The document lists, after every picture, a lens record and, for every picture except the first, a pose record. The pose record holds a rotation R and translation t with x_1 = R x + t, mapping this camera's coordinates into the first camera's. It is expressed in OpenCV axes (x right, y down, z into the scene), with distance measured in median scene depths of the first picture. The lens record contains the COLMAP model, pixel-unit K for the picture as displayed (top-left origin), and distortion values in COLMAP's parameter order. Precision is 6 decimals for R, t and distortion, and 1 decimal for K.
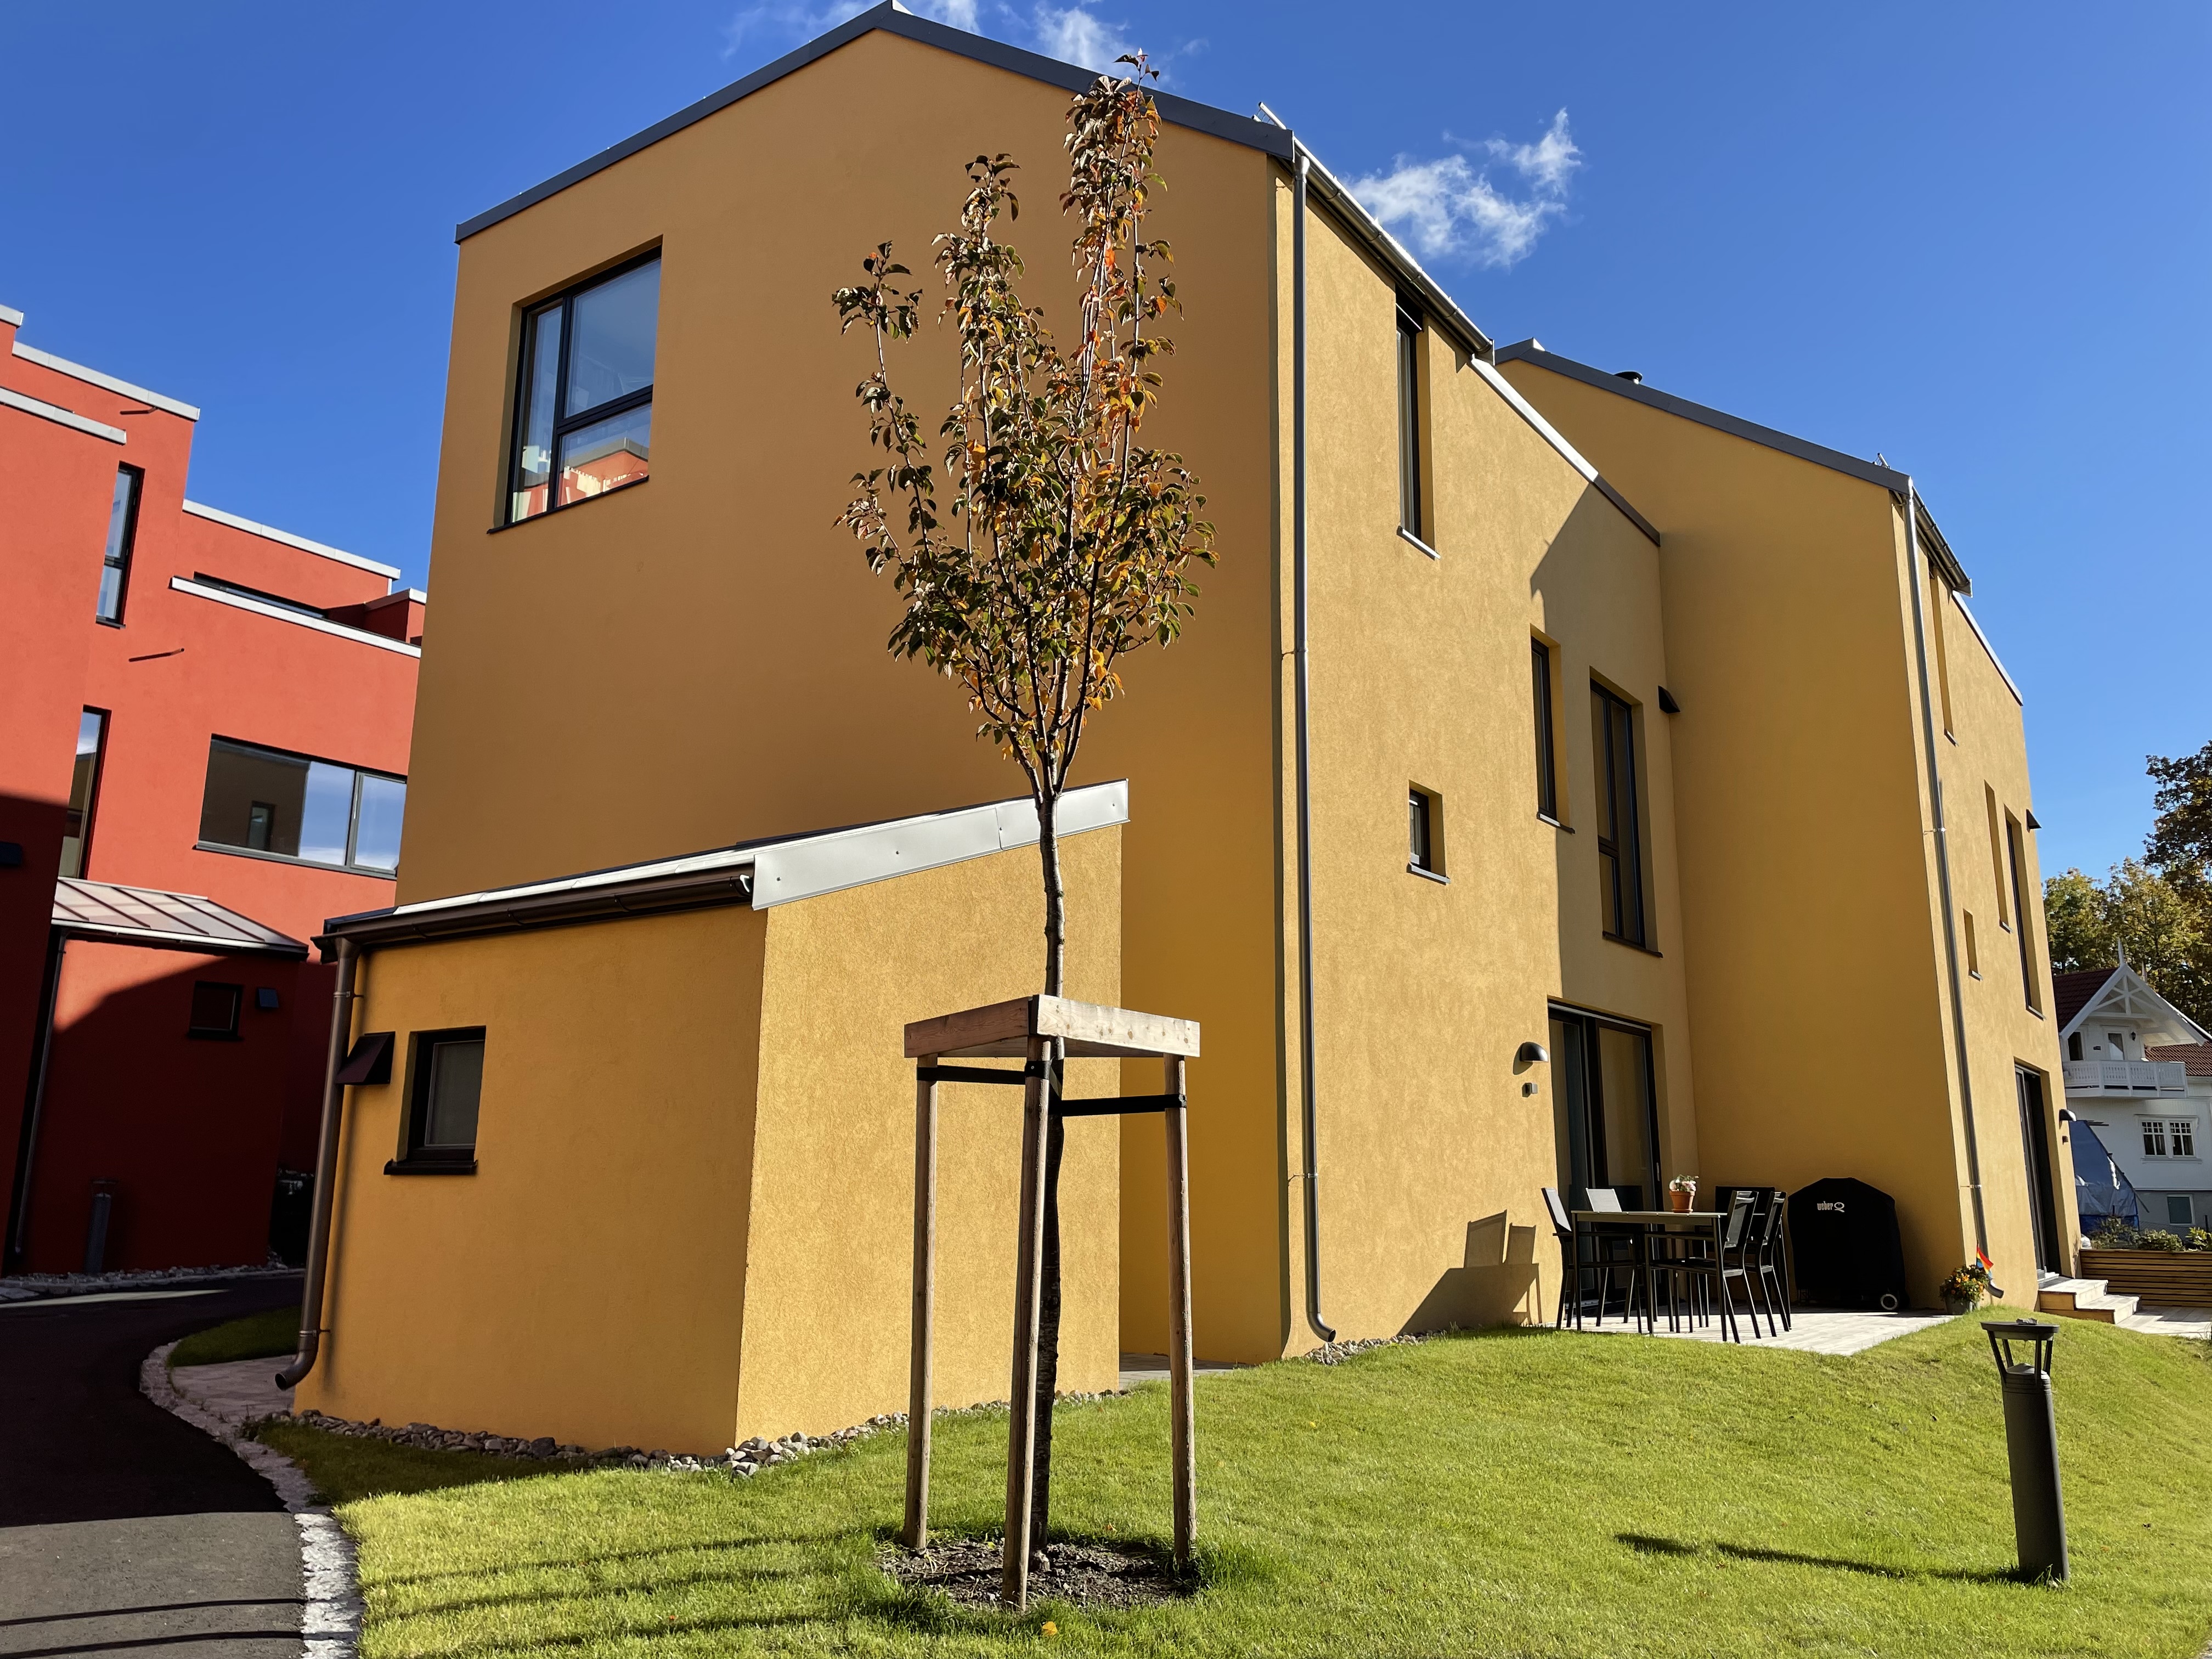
lens RADIAL K [[1682.3, 0, 1102.9], [0, 1682.3, 829.8], [0, 0, 1]] dist [0.006383, 0.001403]
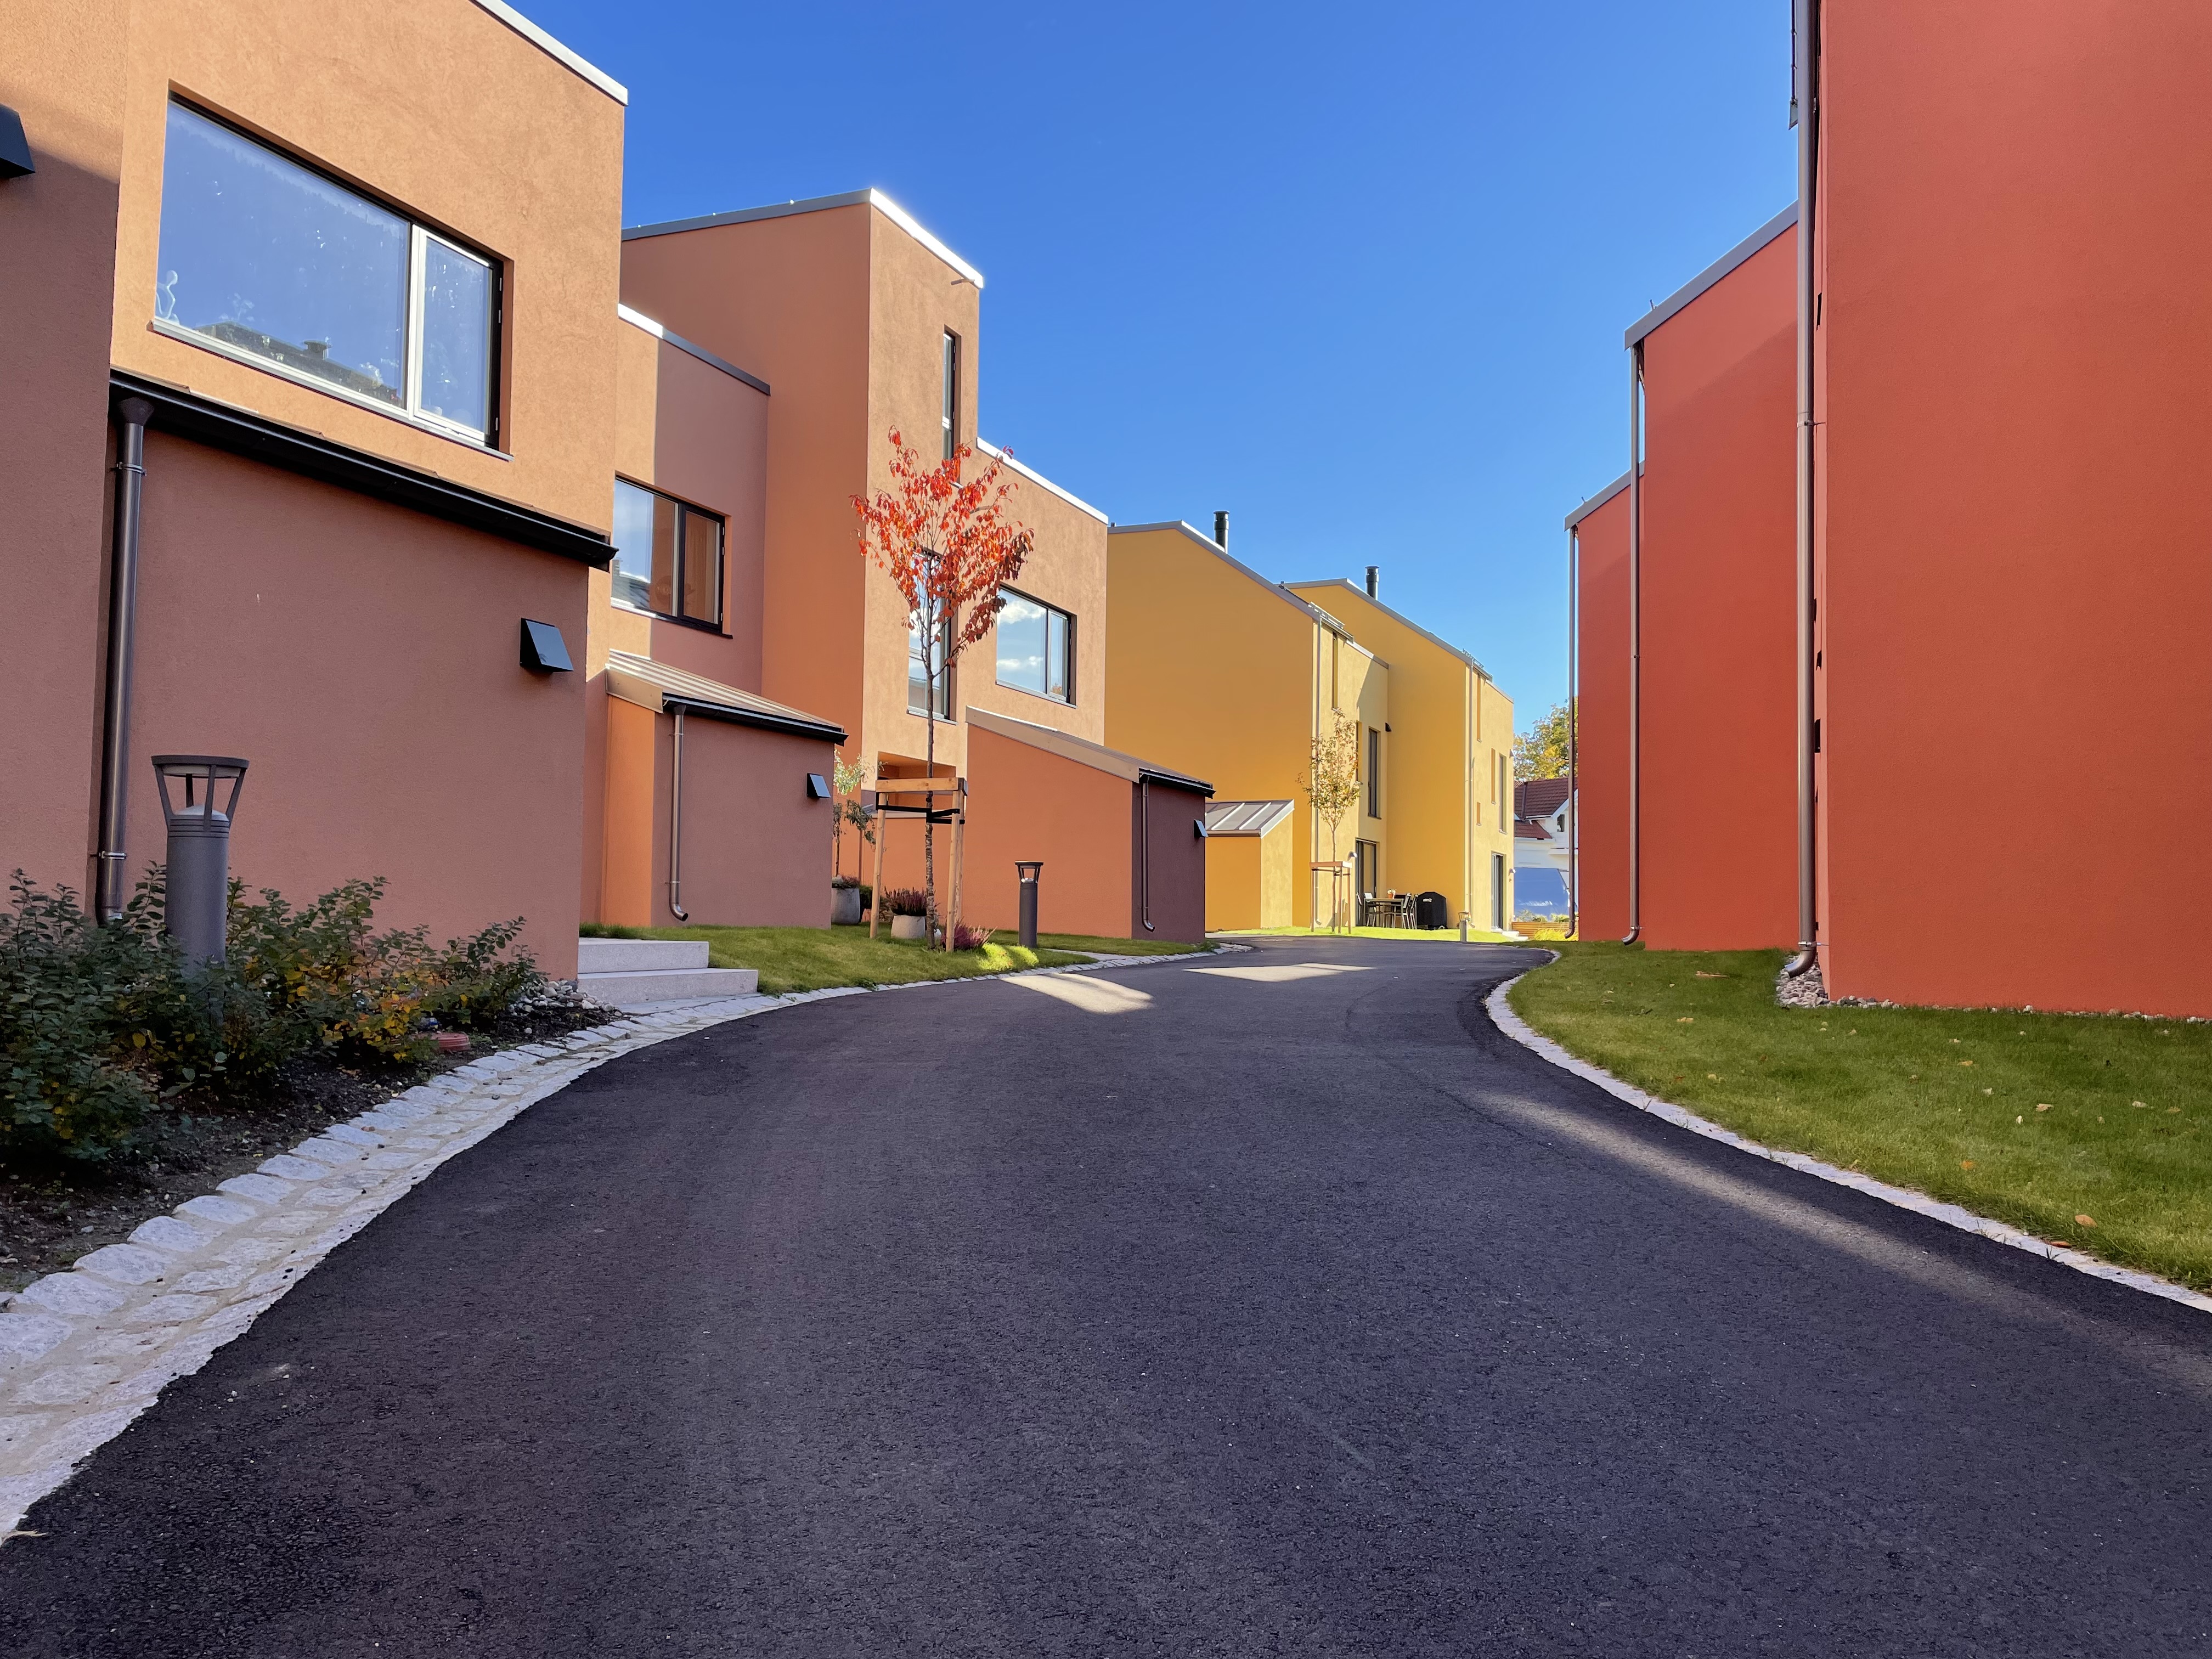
lens RADIAL K [[1682.3, 0, 1108.6], [0, 1682.3, 831.1], [0, 0, 1]] dist [0.006383, 0.001403]
pose [[0.974251, 0.017435, 0.224791, -0.862514], [-0.053832, 0.986159, 0.156822, -0.367650], [-0.218945, -0.164885, 0.961705, -1.885219]]
